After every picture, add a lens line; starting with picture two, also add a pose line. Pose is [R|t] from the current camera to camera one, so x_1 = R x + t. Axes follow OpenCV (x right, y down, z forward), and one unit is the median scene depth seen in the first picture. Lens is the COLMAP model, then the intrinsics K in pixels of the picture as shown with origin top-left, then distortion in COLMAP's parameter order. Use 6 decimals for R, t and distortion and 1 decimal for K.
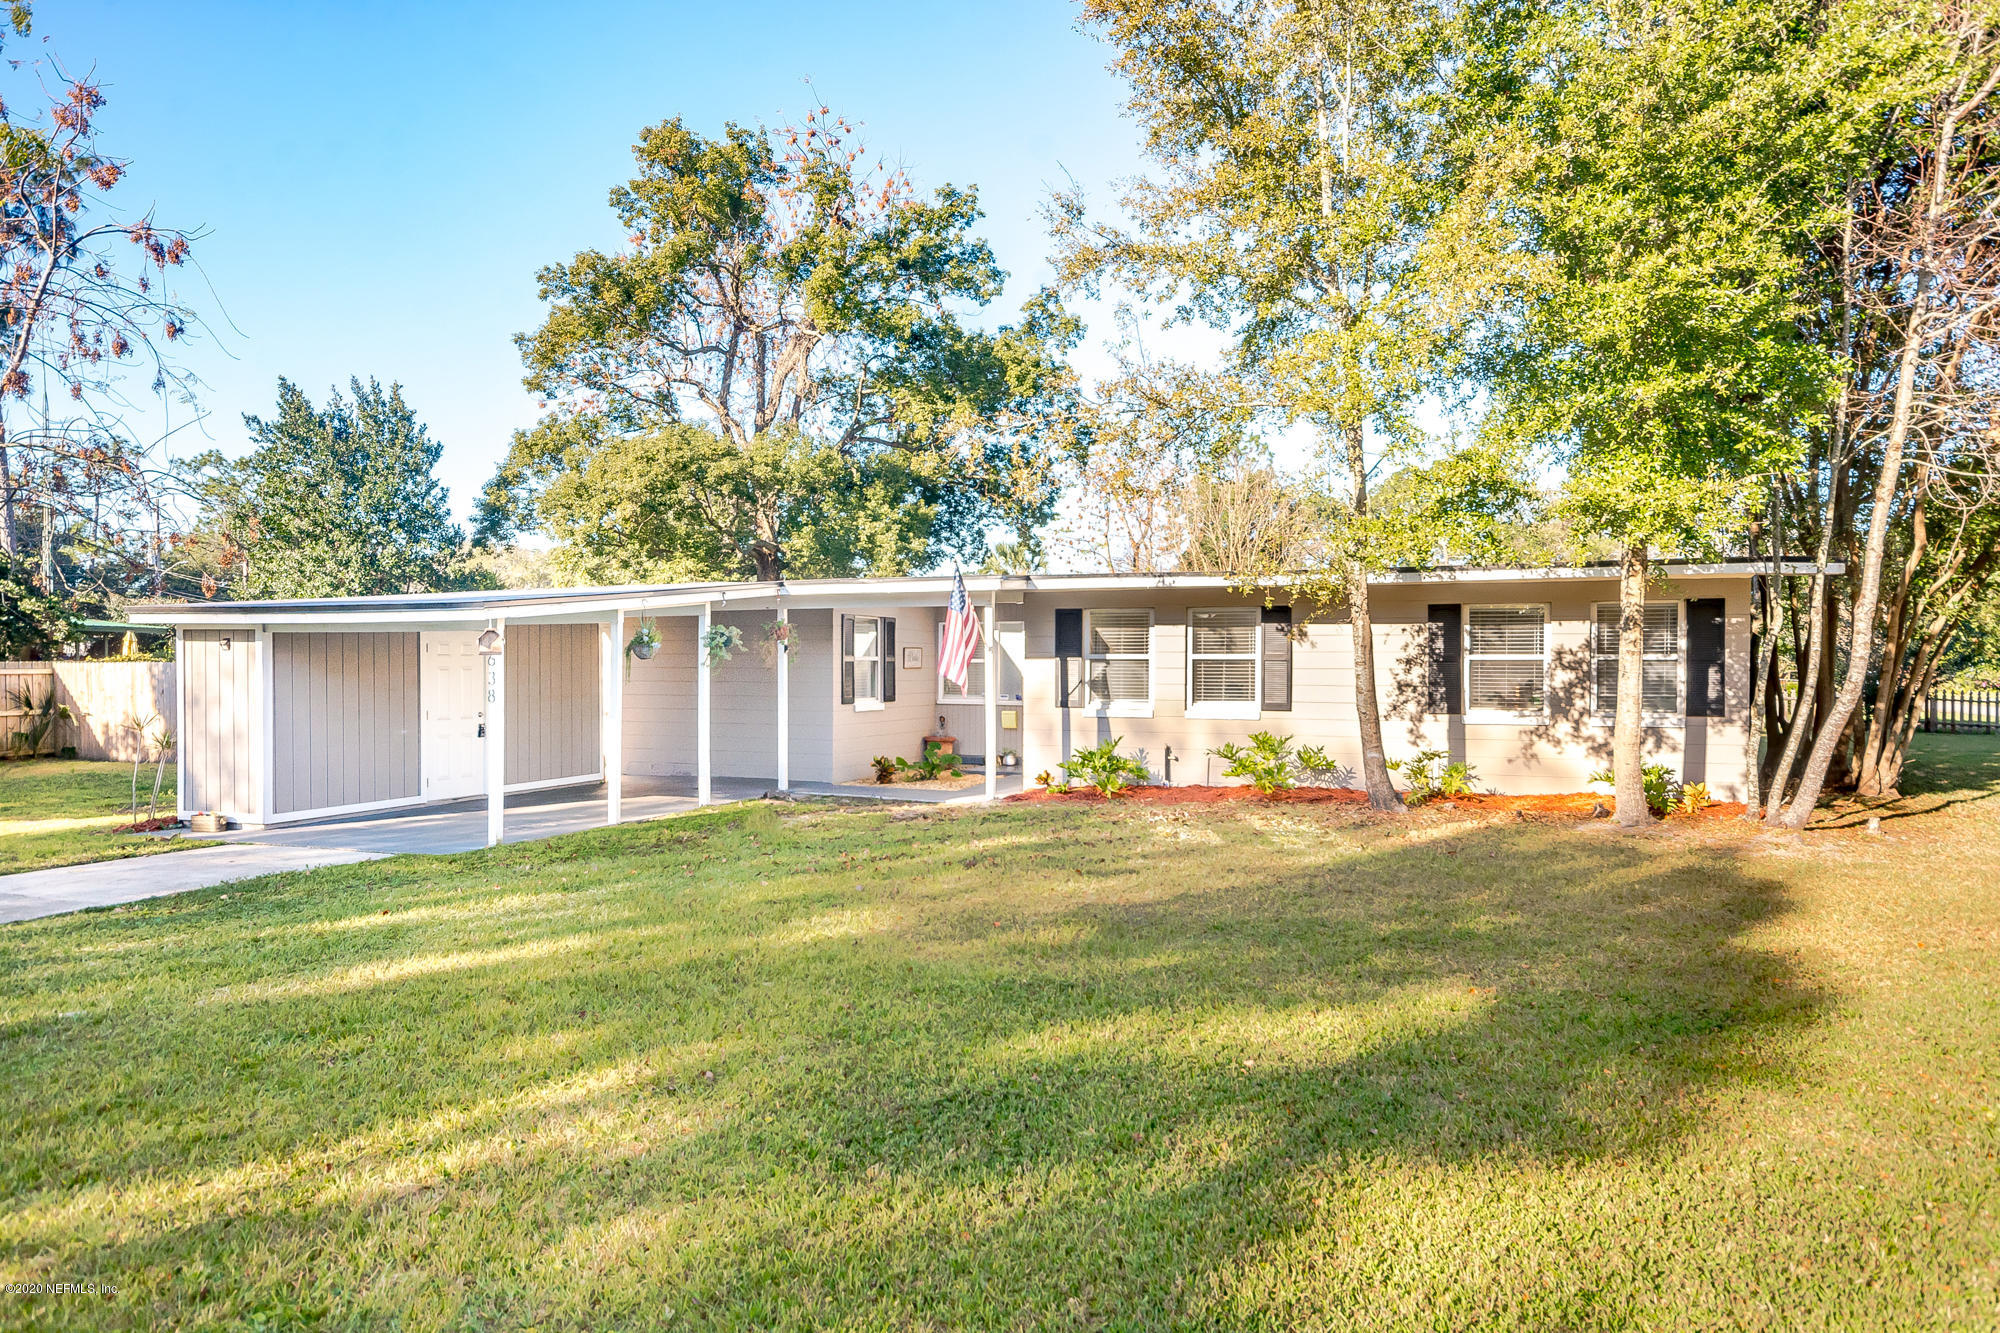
lens RADIAL K [[1229.2, 0, 958.2], [0, 1229.2, 689.3], [0, 0, 1]] dist [0.021607, 0.000806]
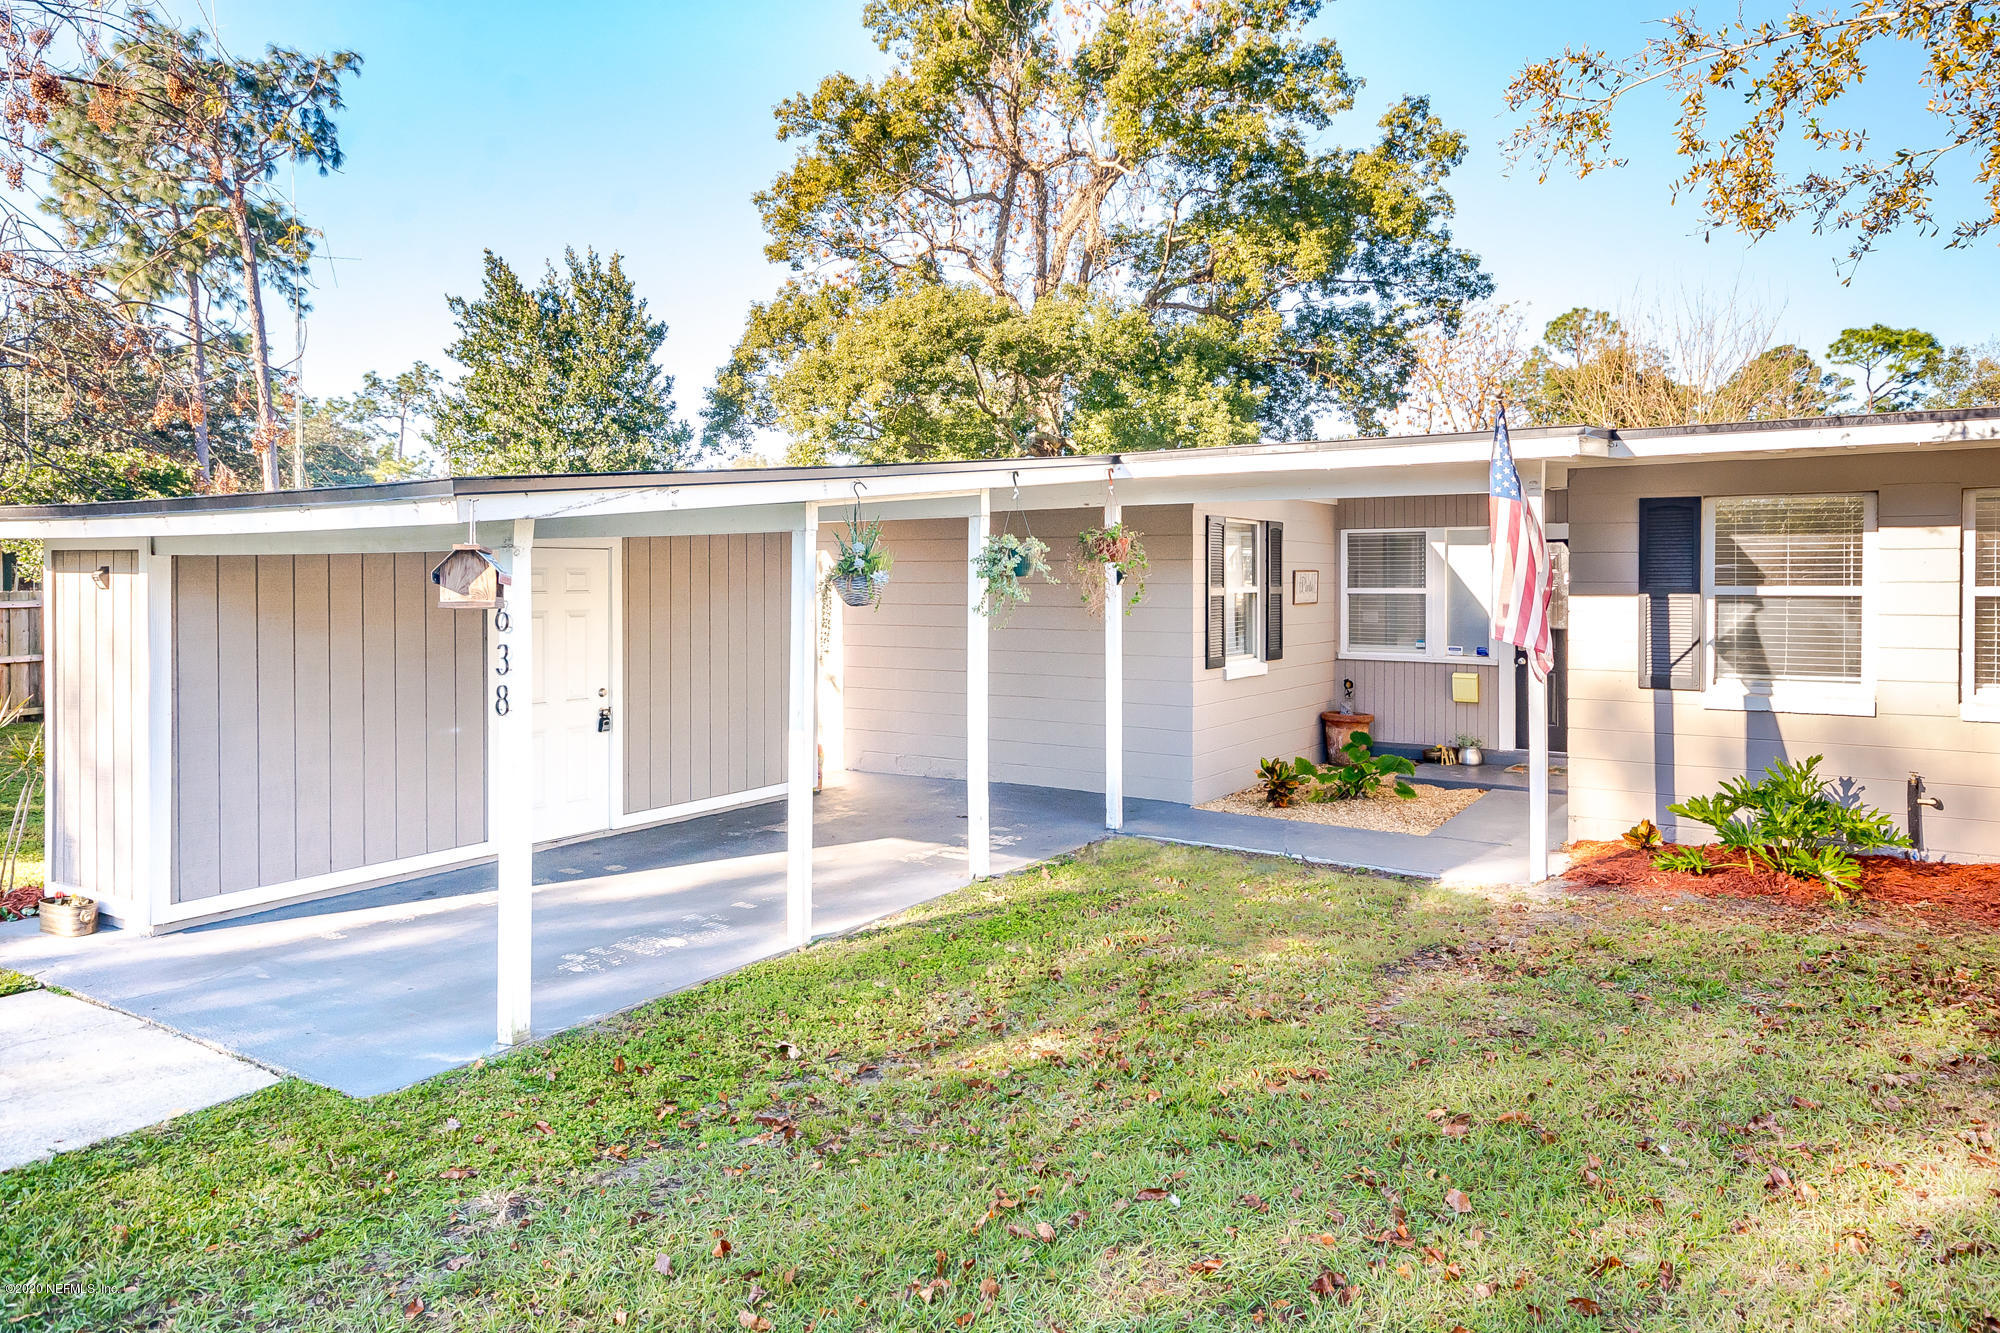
lens RADIAL K [[1299.0, 0, 991.7], [0, 1299.0, 581.2], [0, 0, 1]] dist [0.023157, 0.000513]
pose [[0.982308, -0.001654, -0.187267, -0.038874], [-0.001818, 0.999830, -0.018366, -0.008964], [0.187266, 0.018382, 0.982137, 0.183028]]
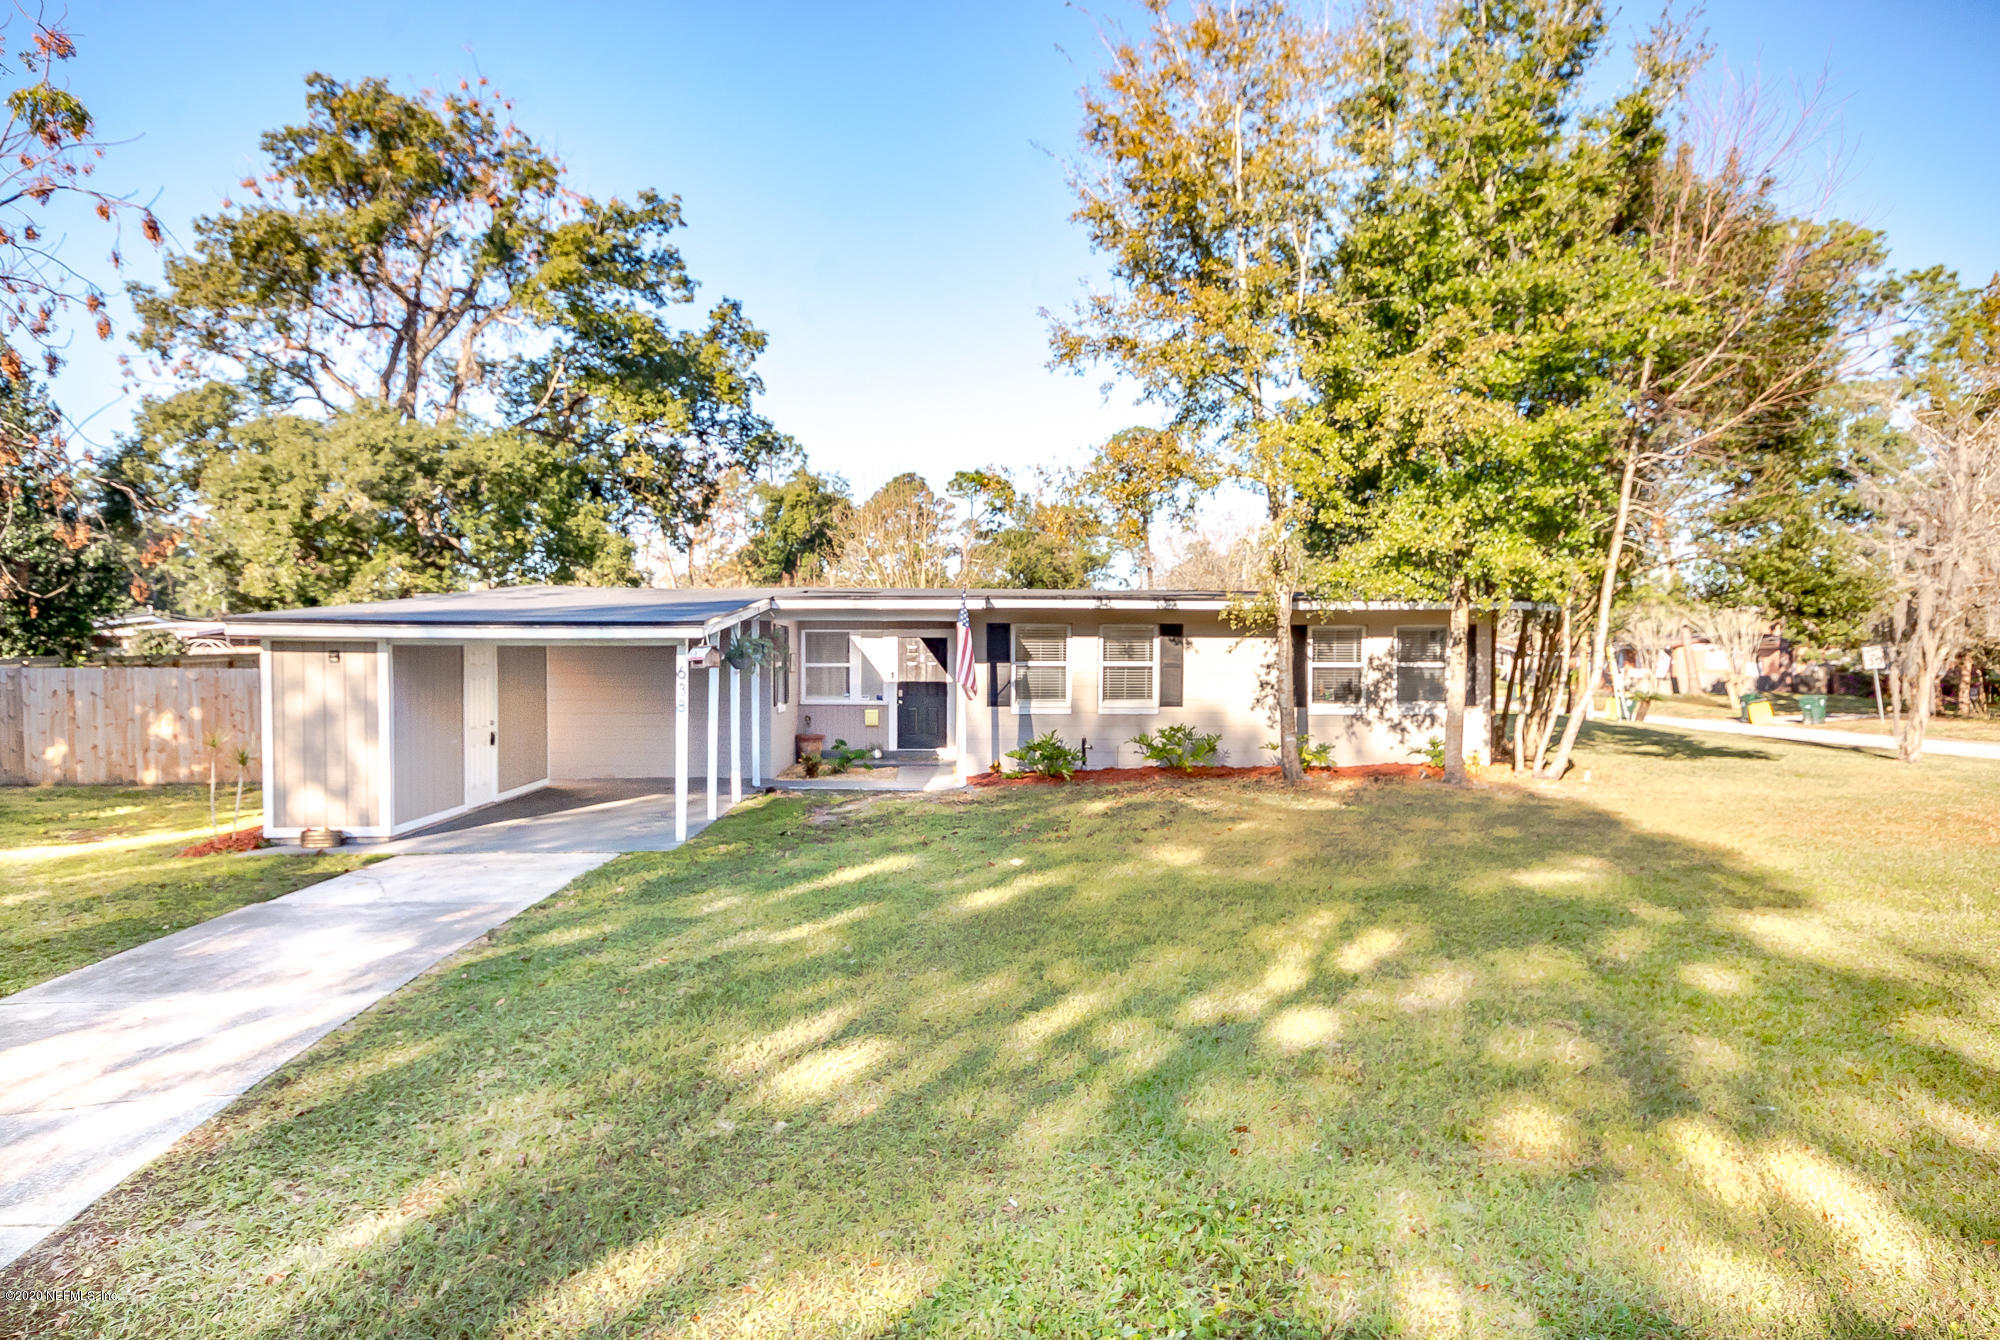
lens RADIAL K [[1229.2, 0, 958.2], [0, 1229.2, 692.8], [0, 0, 1]] dist [0.021607, 0.000806]
pose [[0.921874, -0.012027, 0.387302, -0.182605], [0.008807, 0.999910, 0.010085, -0.004548], [-0.387389, -0.005886, 0.921898, -0.035507]]
